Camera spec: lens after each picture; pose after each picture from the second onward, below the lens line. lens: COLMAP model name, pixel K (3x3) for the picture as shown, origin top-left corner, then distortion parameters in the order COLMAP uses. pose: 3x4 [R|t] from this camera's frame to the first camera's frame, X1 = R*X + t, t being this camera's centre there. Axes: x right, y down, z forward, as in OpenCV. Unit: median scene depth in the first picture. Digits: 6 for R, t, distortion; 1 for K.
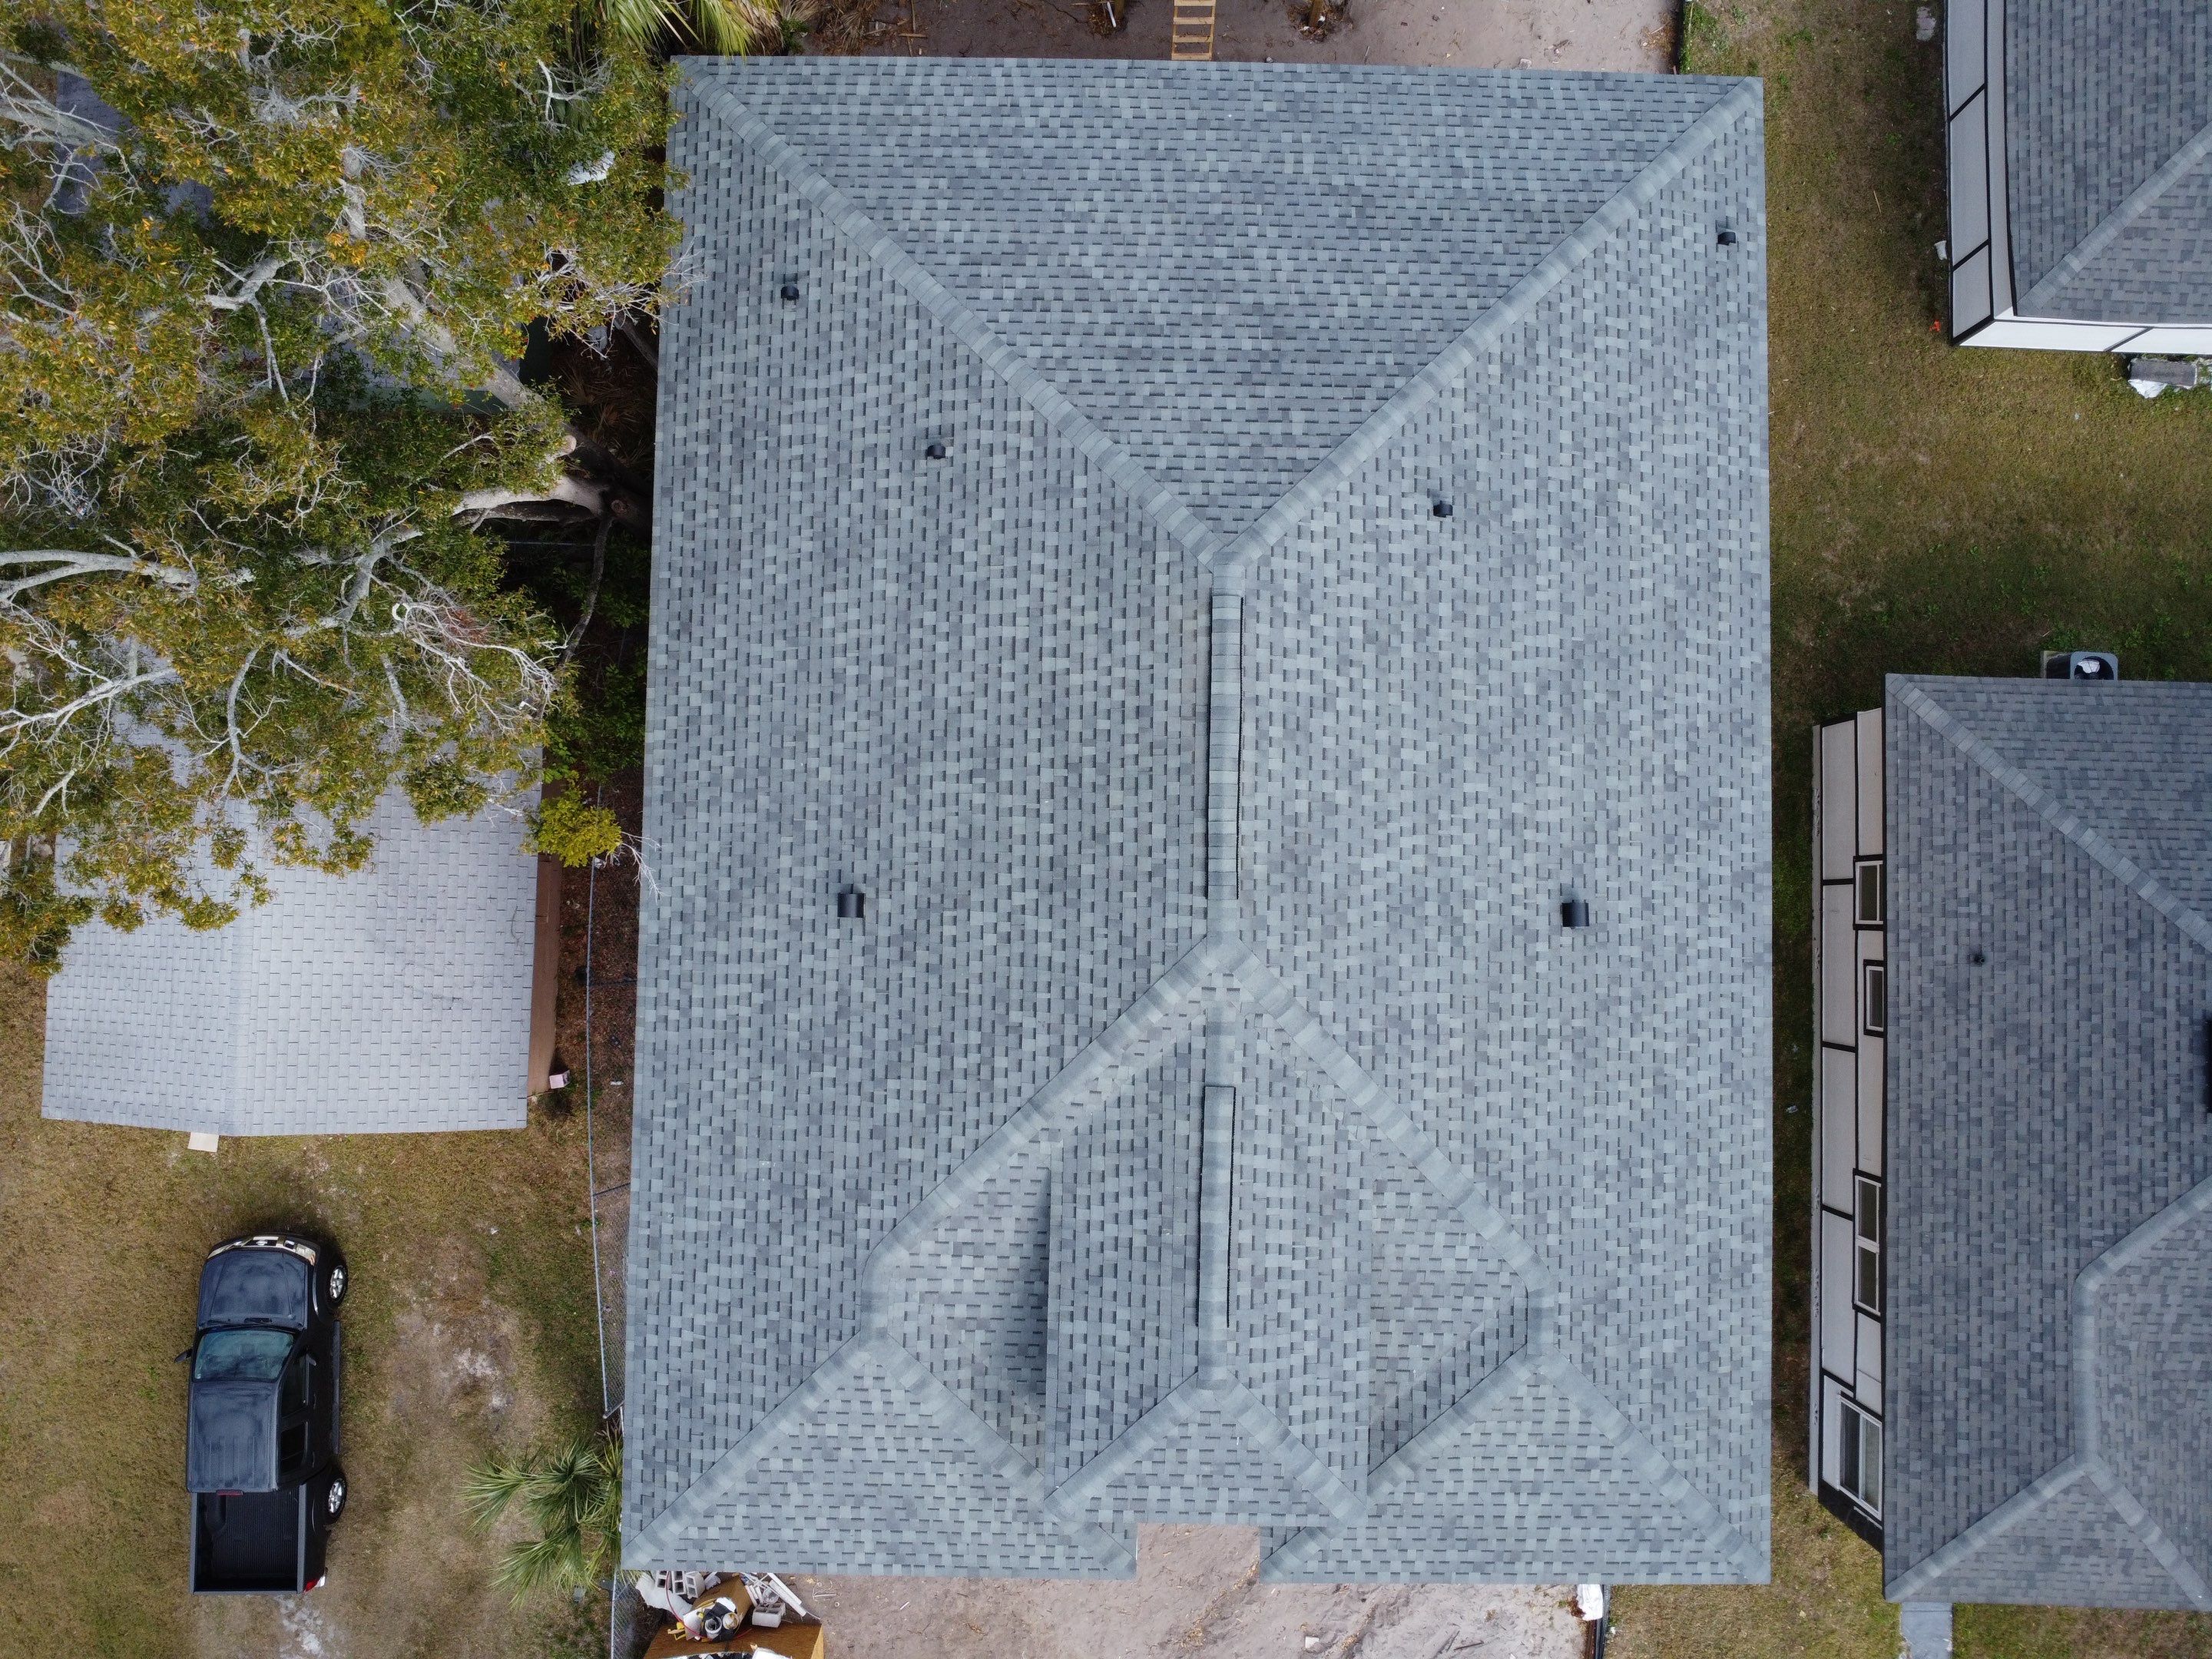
lens RADIAL K [[1601.9, 0, 1092.4], [0, 1601.9, 820.4], [0, 0, 1]] dist [-0.024321, -0.013813]
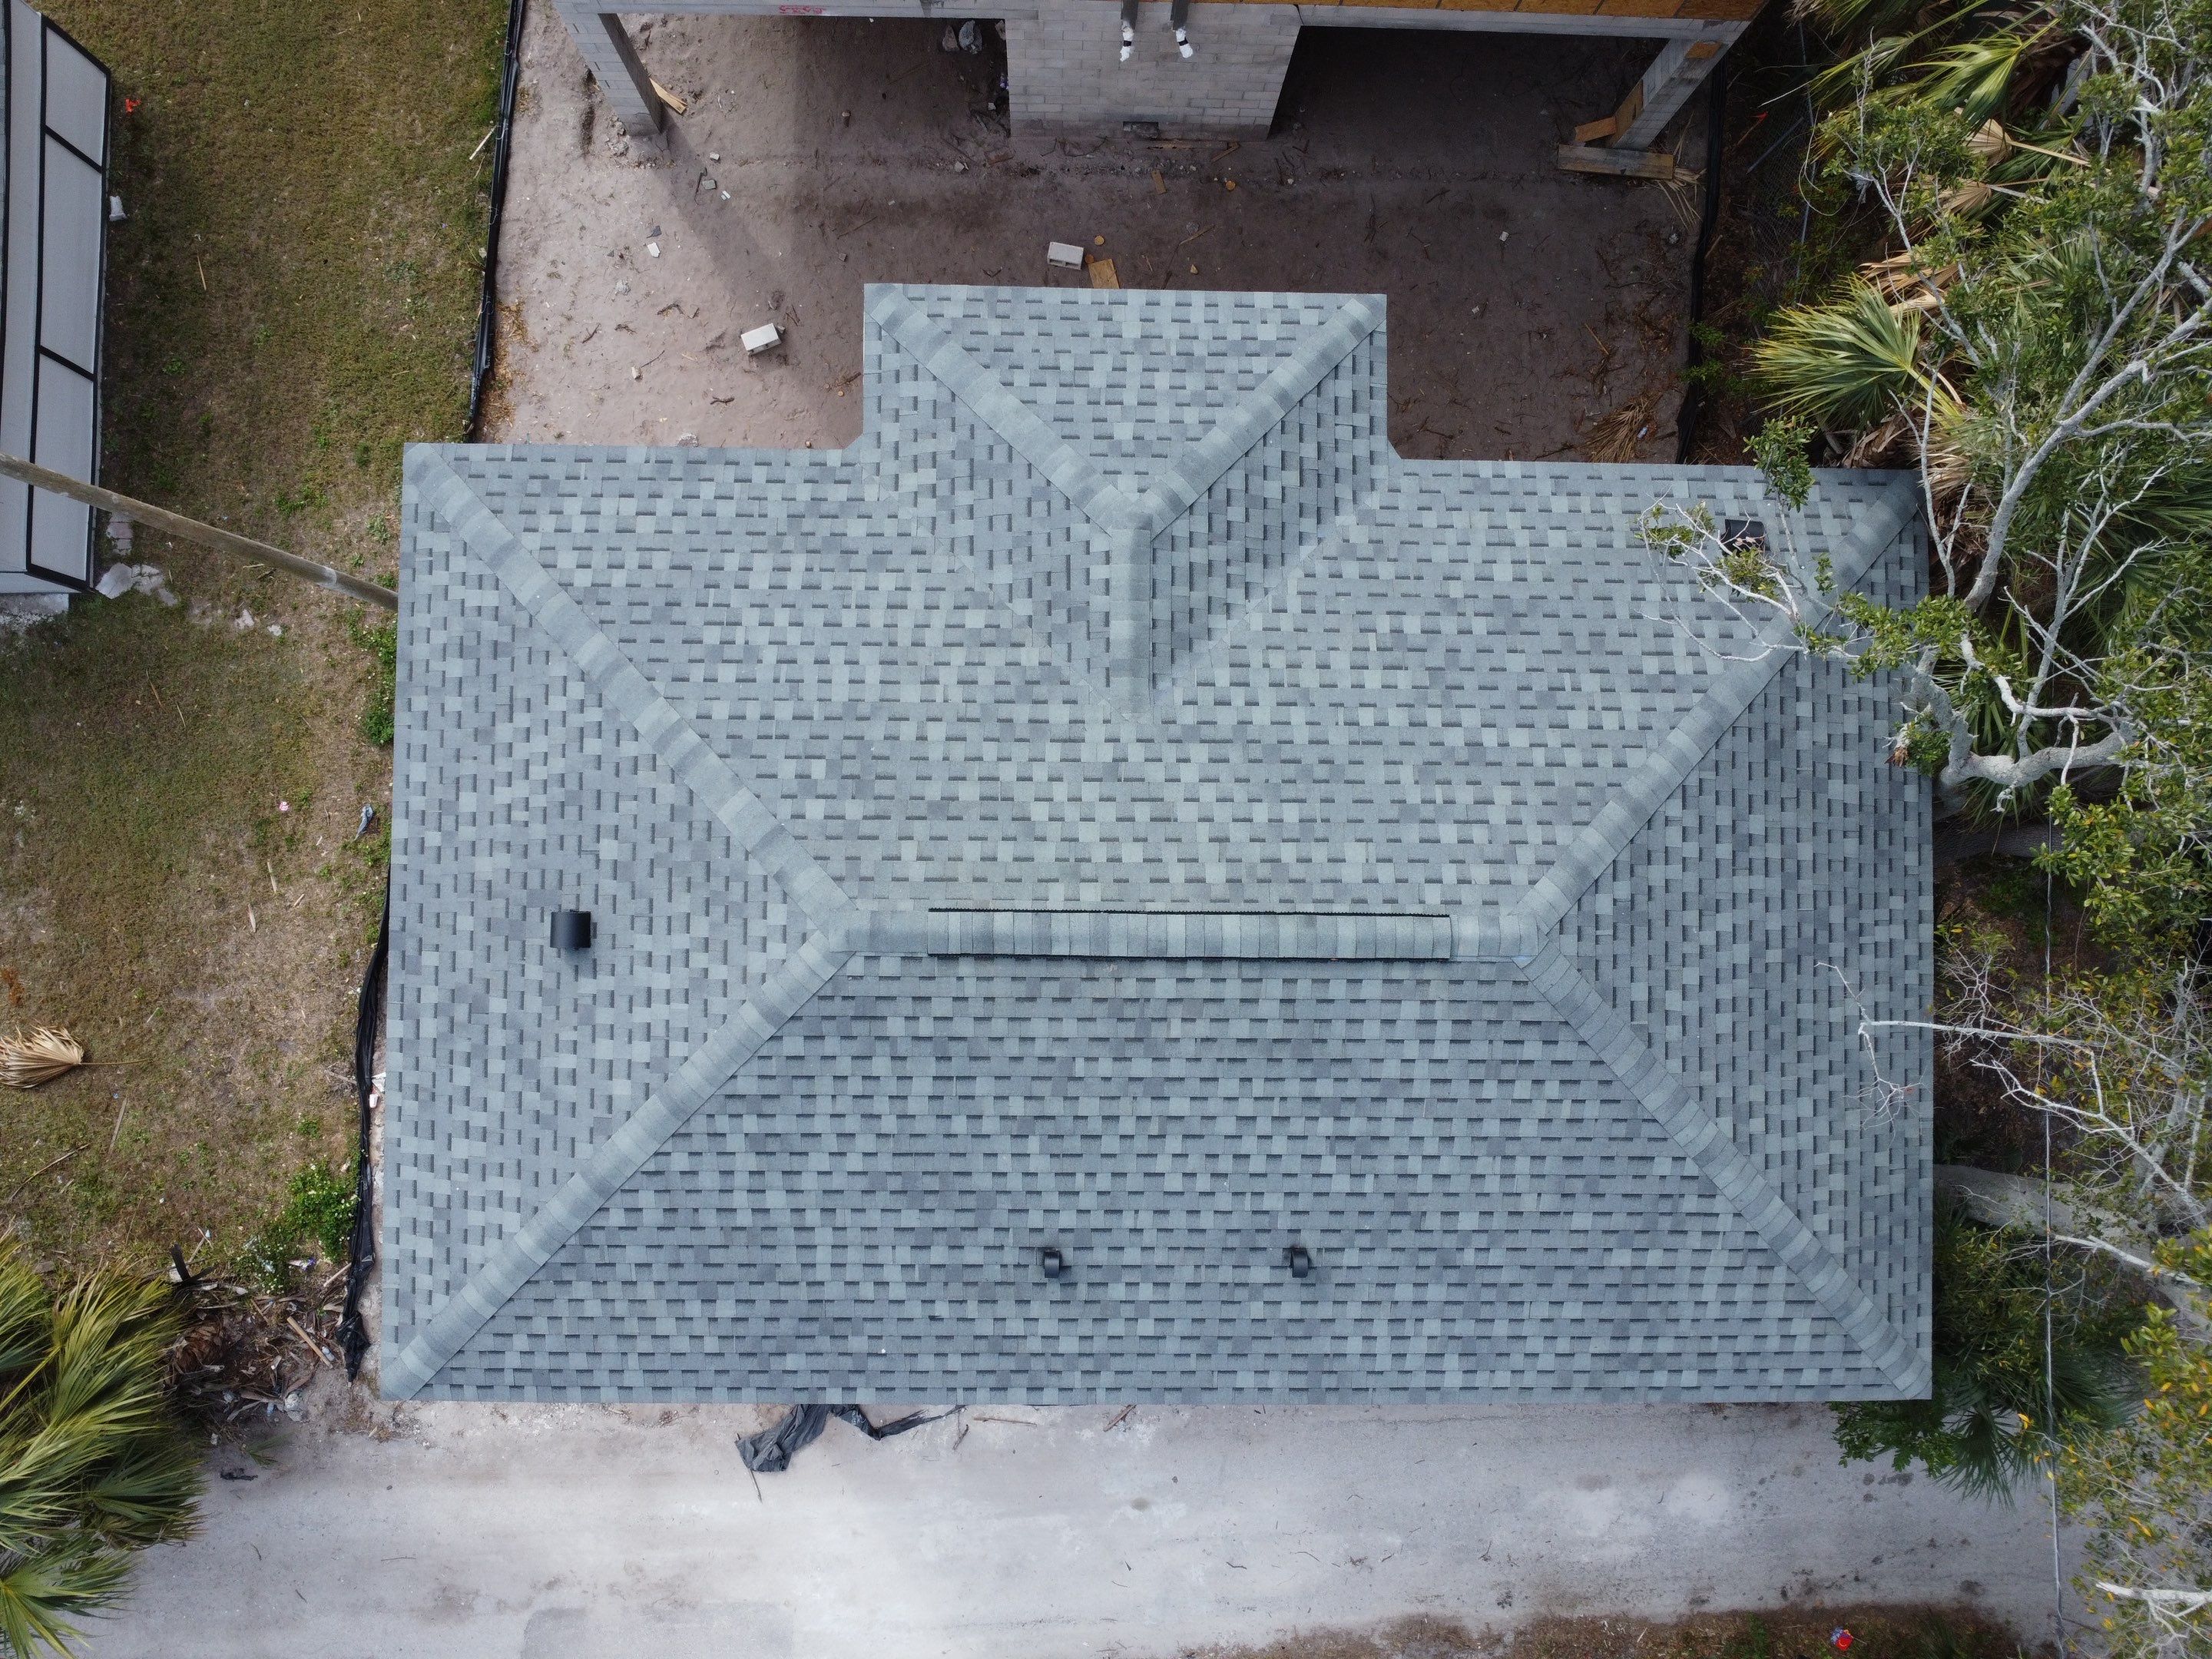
lens RADIAL K [[1601.9, 0, 1094.6], [0, 1601.9, 817.8], [0, 0, 1]] dist [-0.024321, -0.013813]
pose [[-0.999489, 0.006342, -0.031327, 0.150518], [-0.008979, -0.996359, 0.084778, -1.014287], [-0.030675, 0.085016, 0.995907, 0.395119]]
